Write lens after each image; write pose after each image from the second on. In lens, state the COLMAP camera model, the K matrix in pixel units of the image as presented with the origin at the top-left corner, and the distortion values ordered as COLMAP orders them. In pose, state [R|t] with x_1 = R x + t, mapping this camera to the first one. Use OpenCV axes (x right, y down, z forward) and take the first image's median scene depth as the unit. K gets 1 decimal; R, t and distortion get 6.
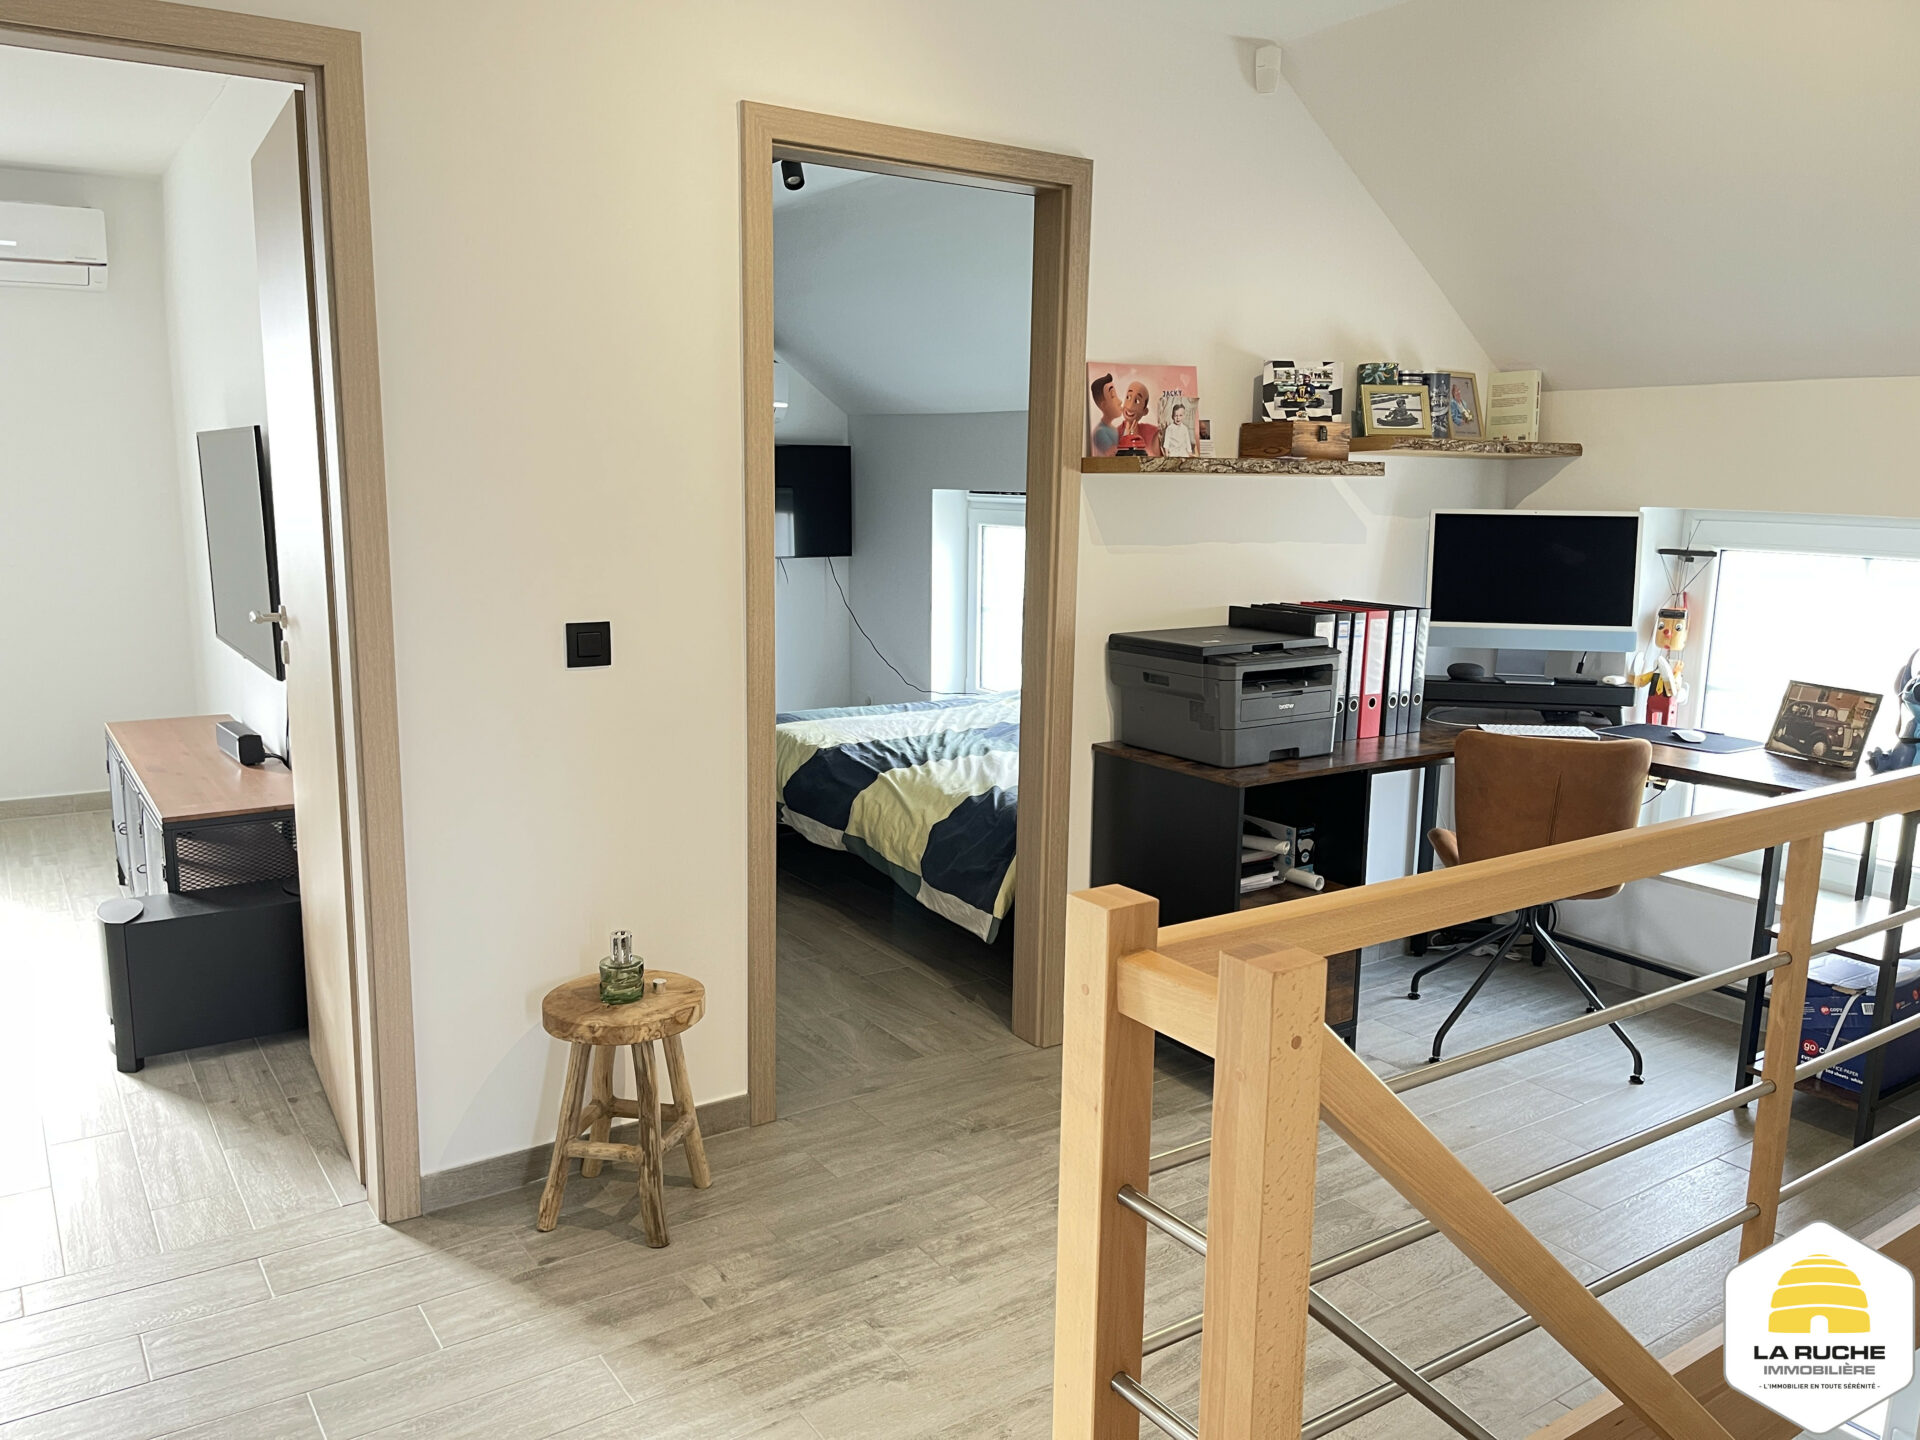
lens RADIAL K [[1444.3, 0, 967.3], [0, 1444.3, 717.1], [0, 0, 1]] dist [0.059900, -0.054924]
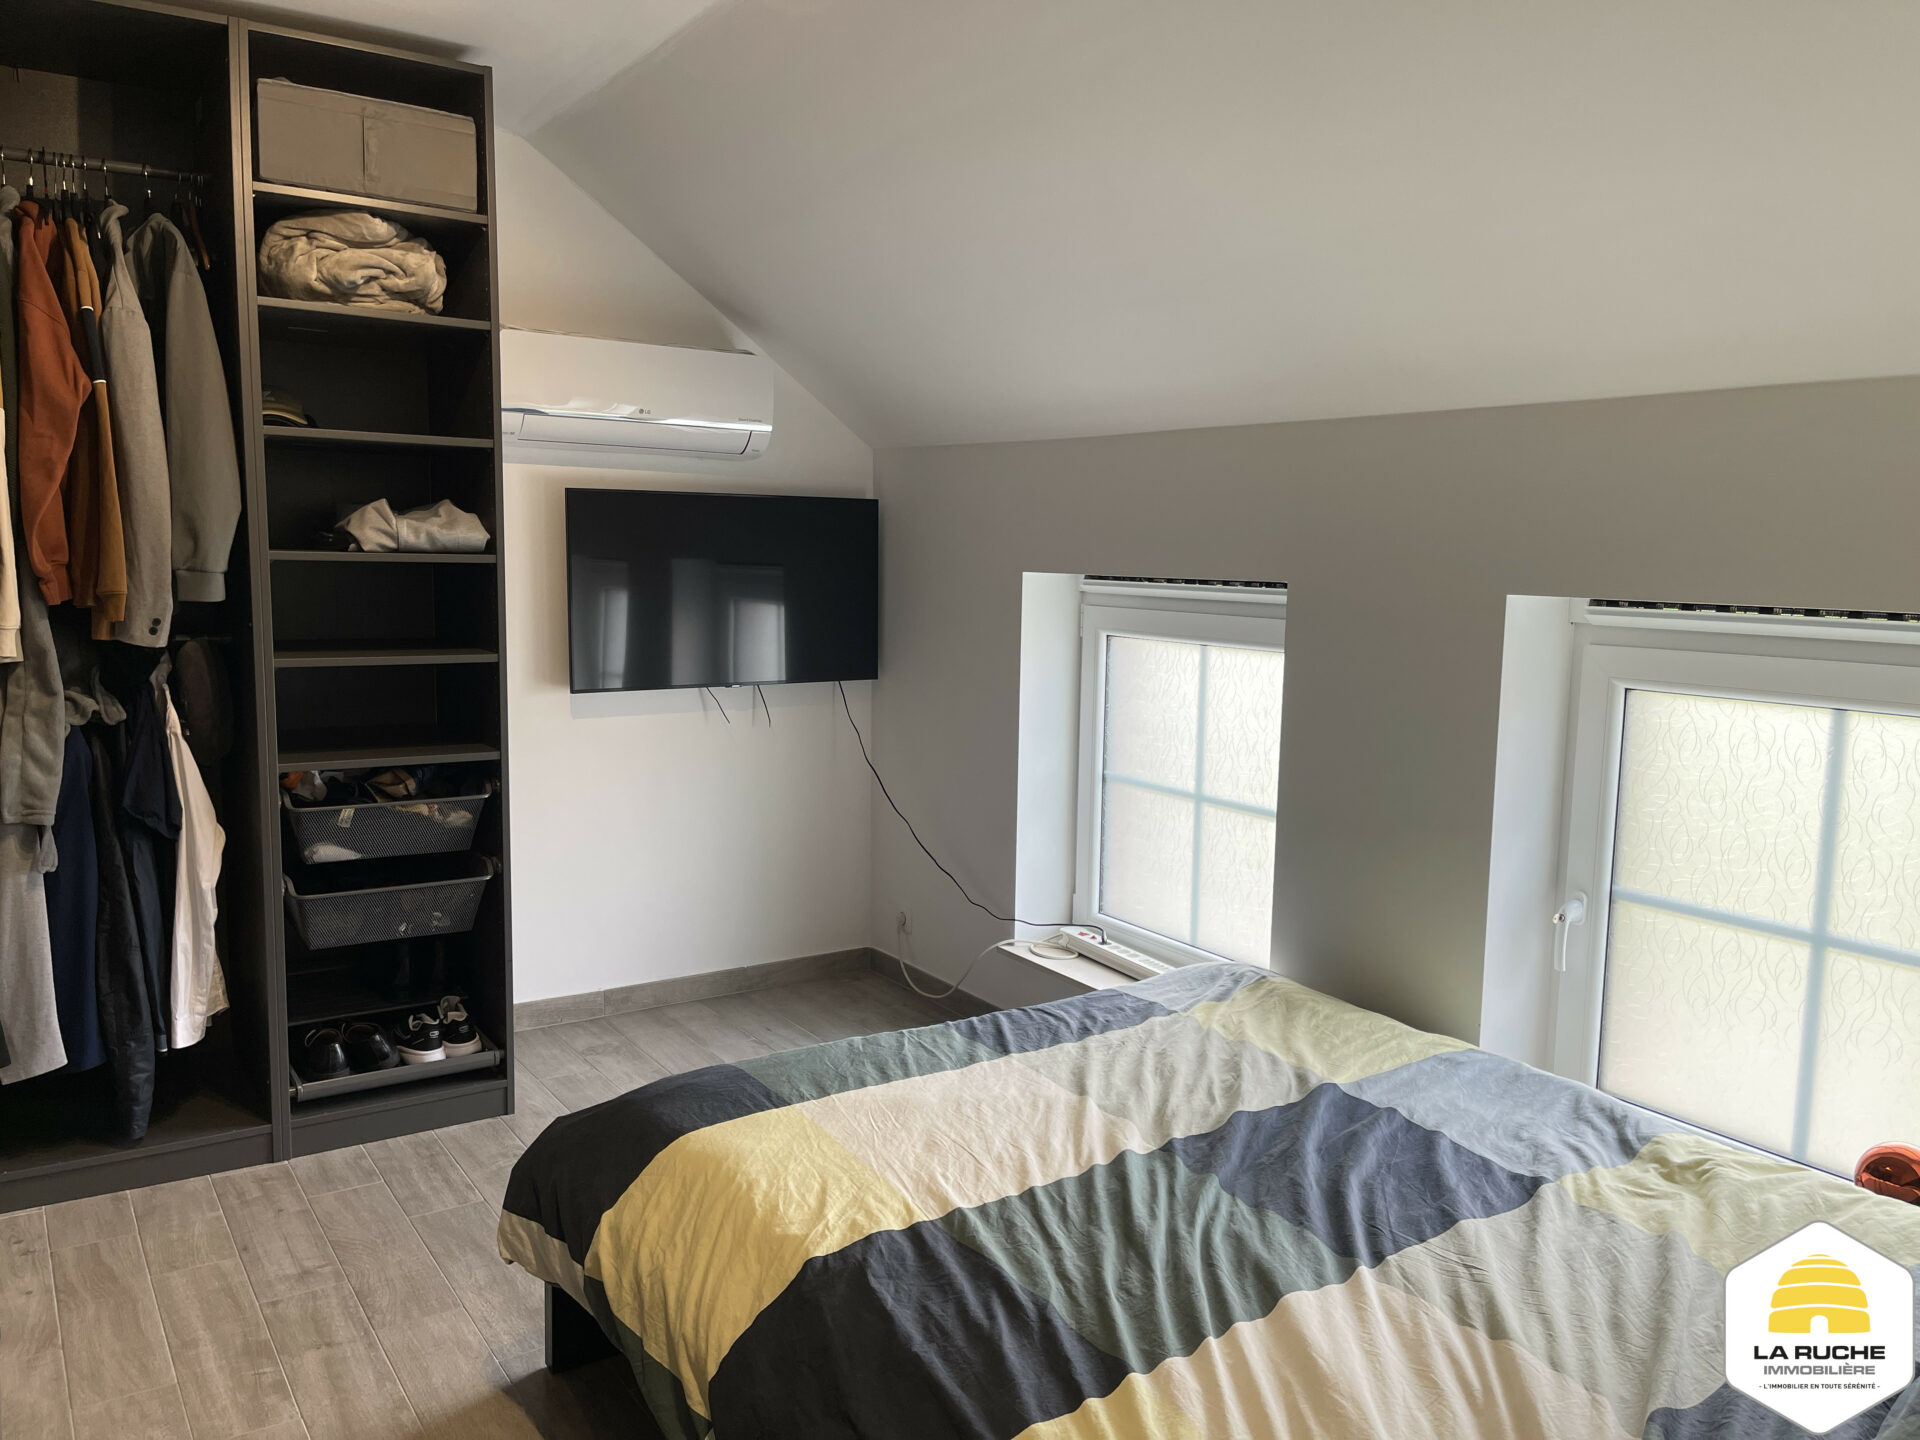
lens RADIAL K [[1444.3, 0, 963.5], [0, 1444.3, 723.1], [0, 0, 1]] dist [0.059900, -0.054924]
pose [[0.999938, 0.008114, -0.007676, -0.080797], [-0.008466, 0.998859, -0.047008, -0.134741], [0.007286, 0.047070, 0.998865, 0.820130]]
